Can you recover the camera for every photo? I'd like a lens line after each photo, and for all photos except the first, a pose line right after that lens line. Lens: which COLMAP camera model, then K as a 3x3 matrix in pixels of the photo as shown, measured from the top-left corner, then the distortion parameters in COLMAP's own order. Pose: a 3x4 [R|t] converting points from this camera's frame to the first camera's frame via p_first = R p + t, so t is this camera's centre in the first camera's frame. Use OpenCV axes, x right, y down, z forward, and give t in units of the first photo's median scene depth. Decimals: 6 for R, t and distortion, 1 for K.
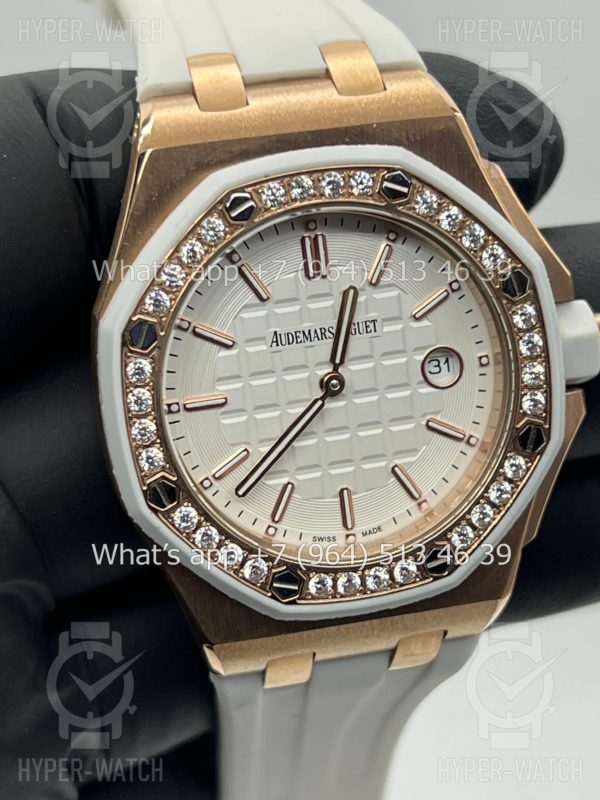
lens RADIAL K [[1877.3, 0, 302.2], [0, 1877.3, 405.6], [0, 0, 1]] dist [0.242699, 0.000000]
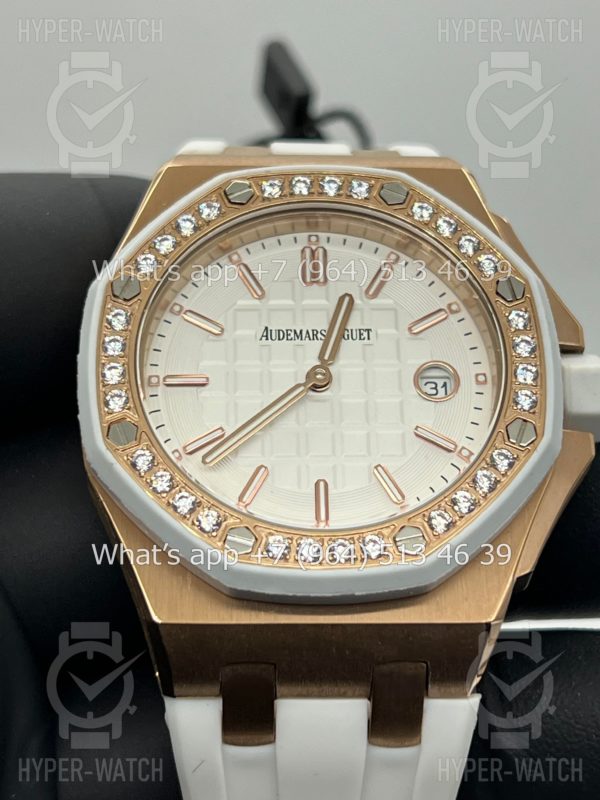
lens RADIAL K [[1877.3, 0, 303.3], [0, 1877.3, 400.2], [0, 0, 1]] dist [0.242699, 0.000000]
pose [[0.982482, 0.019689, -0.185317, 0.189353], [-0.118544, 0.833316, -0.539937, 0.525897], [0.143797, 0.552446, 0.821052, 0.205475]]
